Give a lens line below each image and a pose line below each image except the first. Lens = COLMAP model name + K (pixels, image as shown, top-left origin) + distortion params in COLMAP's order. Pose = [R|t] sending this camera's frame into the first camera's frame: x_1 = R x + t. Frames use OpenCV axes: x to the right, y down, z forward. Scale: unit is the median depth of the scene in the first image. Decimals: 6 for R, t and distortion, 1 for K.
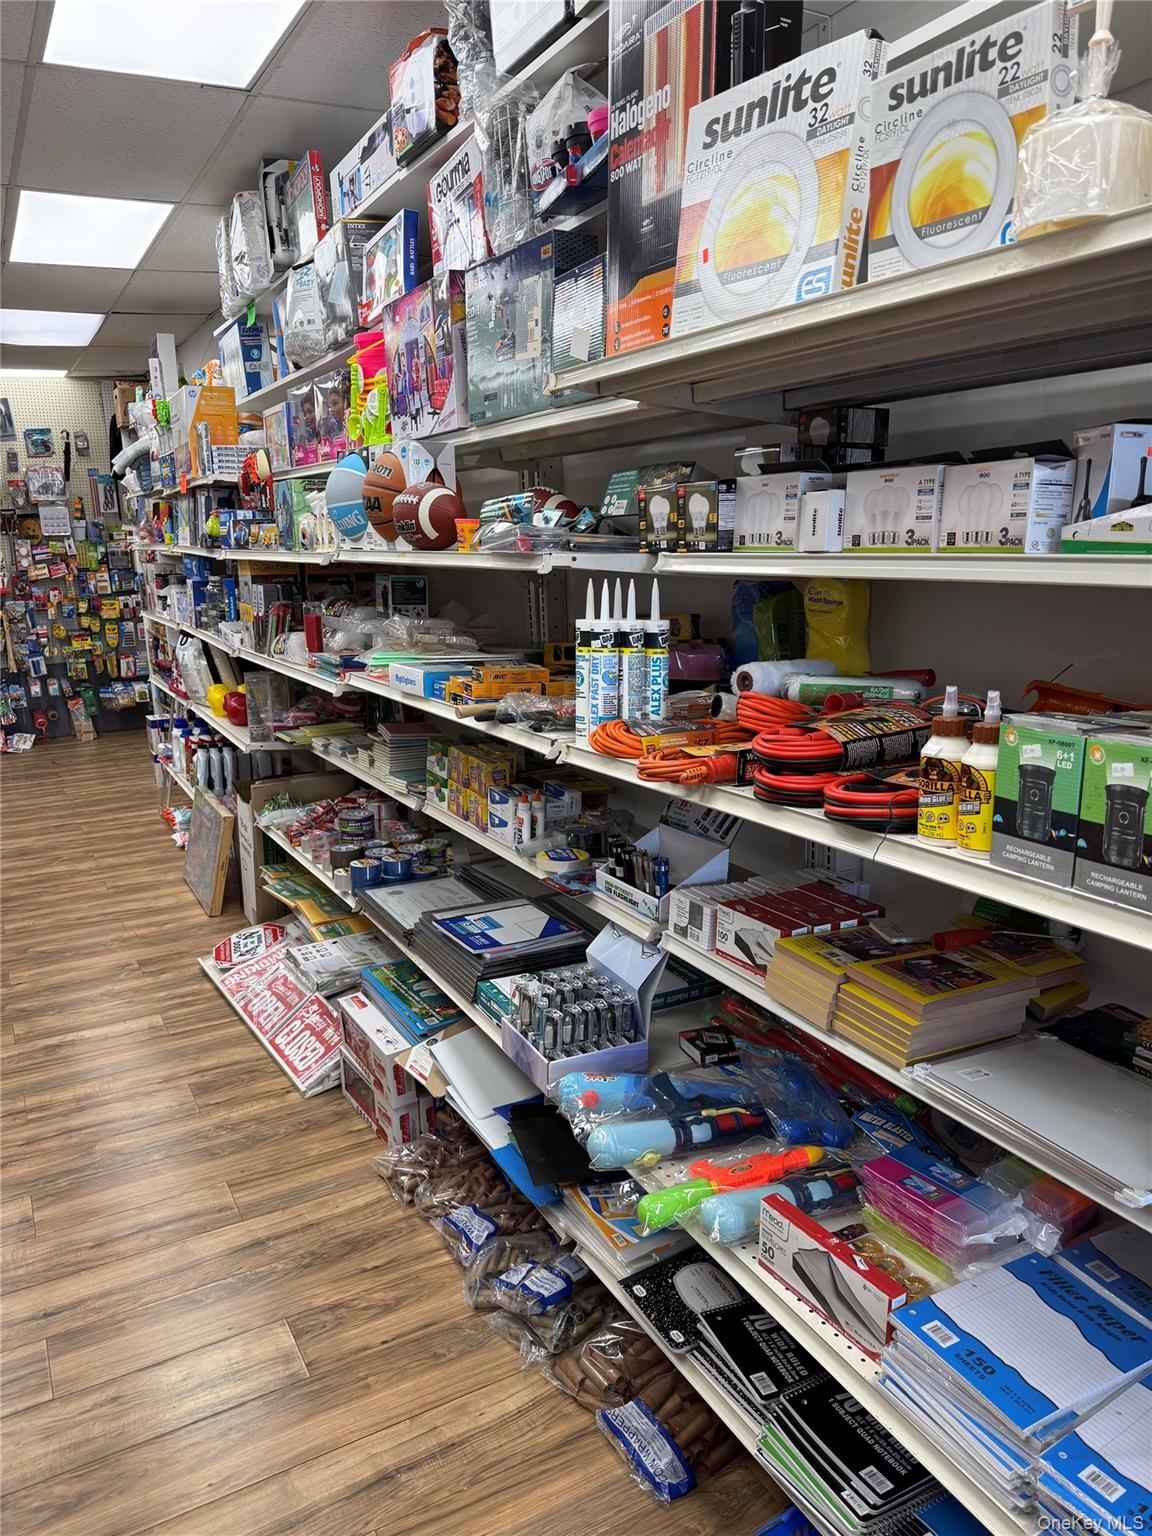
lens RADIAL K [[1098.0, 0, 572.9], [0, 1098.0, 770.6], [0, 0, 1]] dist [0.011140, -0.008002]
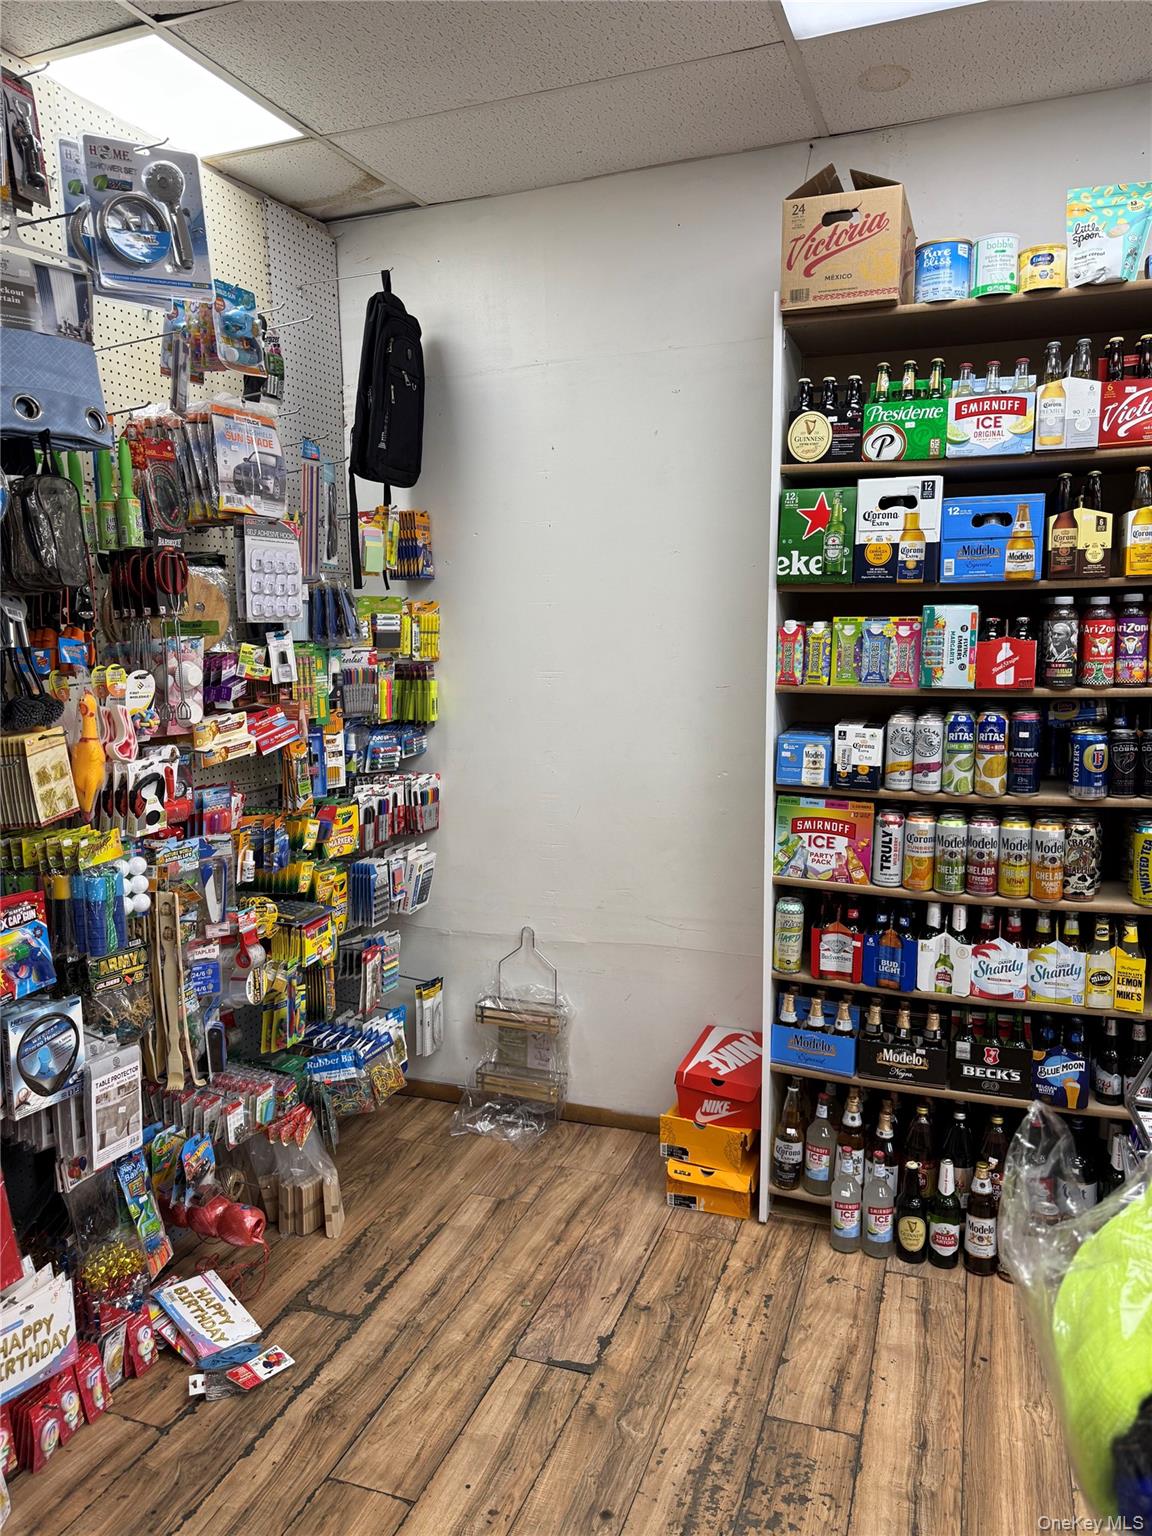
lens RADIAL K [[1098.0, 0, 574.8], [0, 1098.0, 771.7], [0, 0, 1]] dist [0.011140, -0.008002]
pose [[0.751487, -0.078031, 0.655117, -0.600741], [0.137747, 0.989654, -0.040132, -0.142622], [-0.645208, 0.120399, 0.754461, 0.688991]]
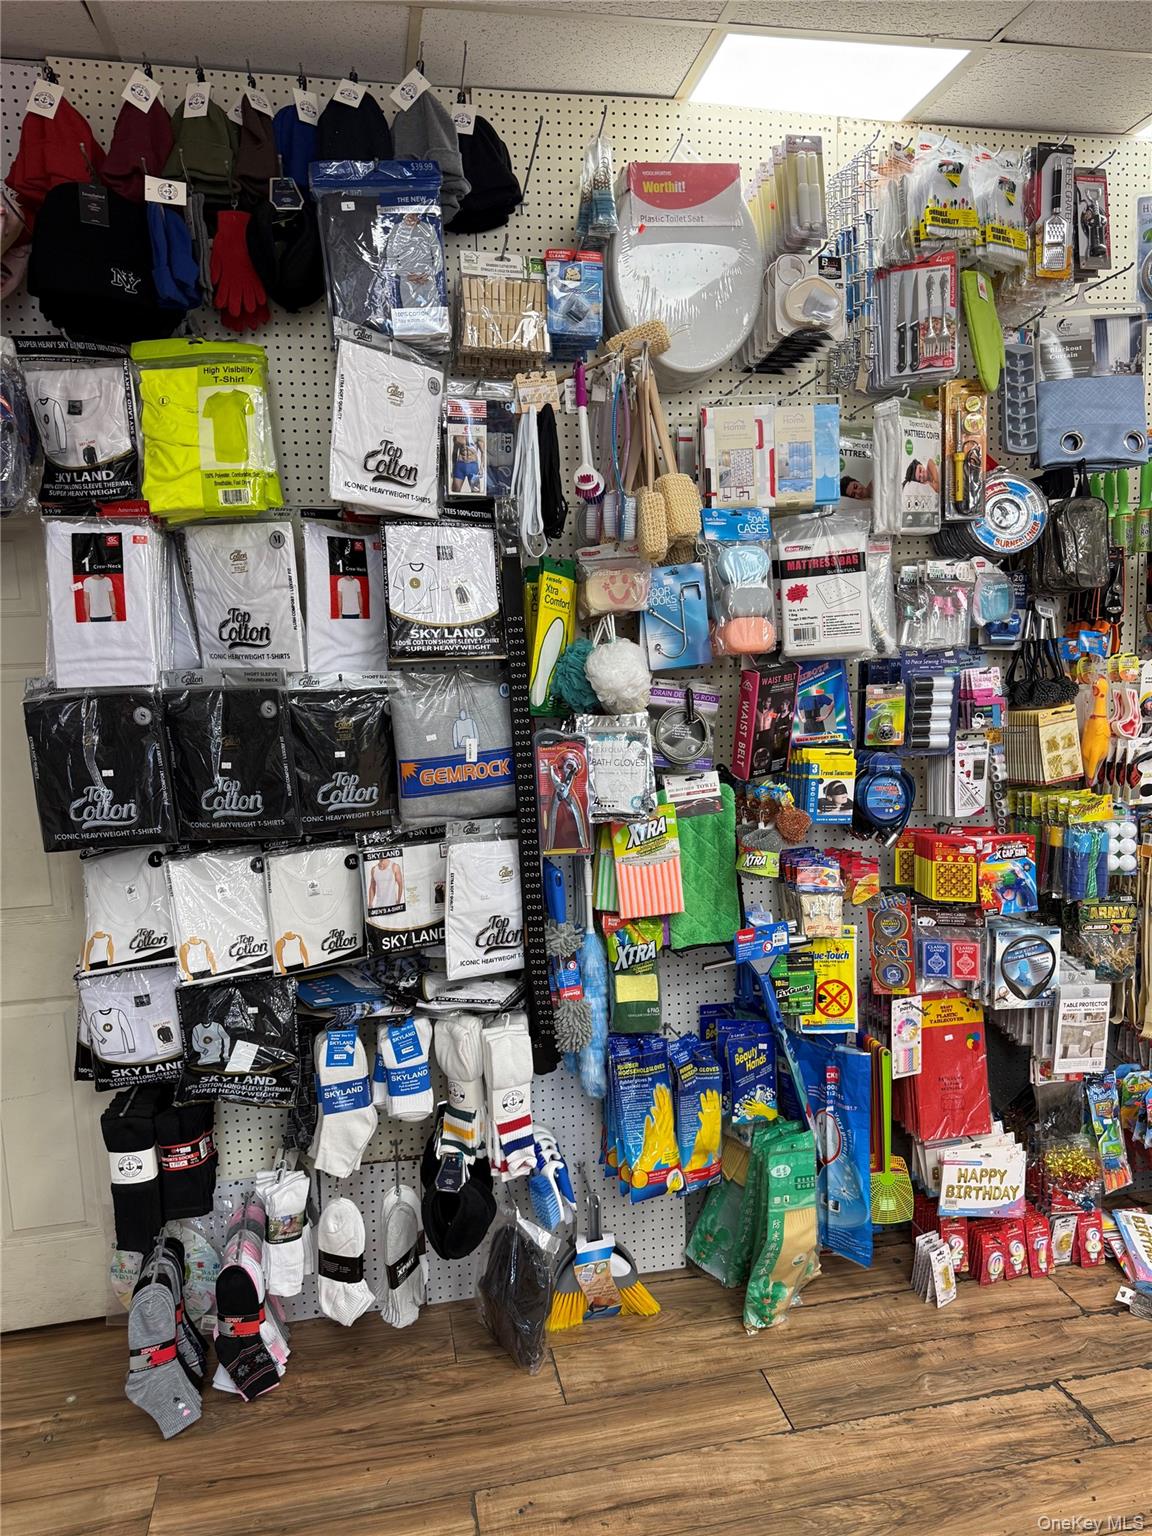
lens RADIAL K [[1098.0, 0, 573.3], [0, 1098.0, 771.6], [0, 0, 1]] dist [0.011140, -0.008002]
pose [[0.956886, 0.025463, -0.289344, -0.567007], [-0.047336, 0.996503, -0.068848, -0.133369], [0.286579, 0.079576, 0.954746, 0.626384]]
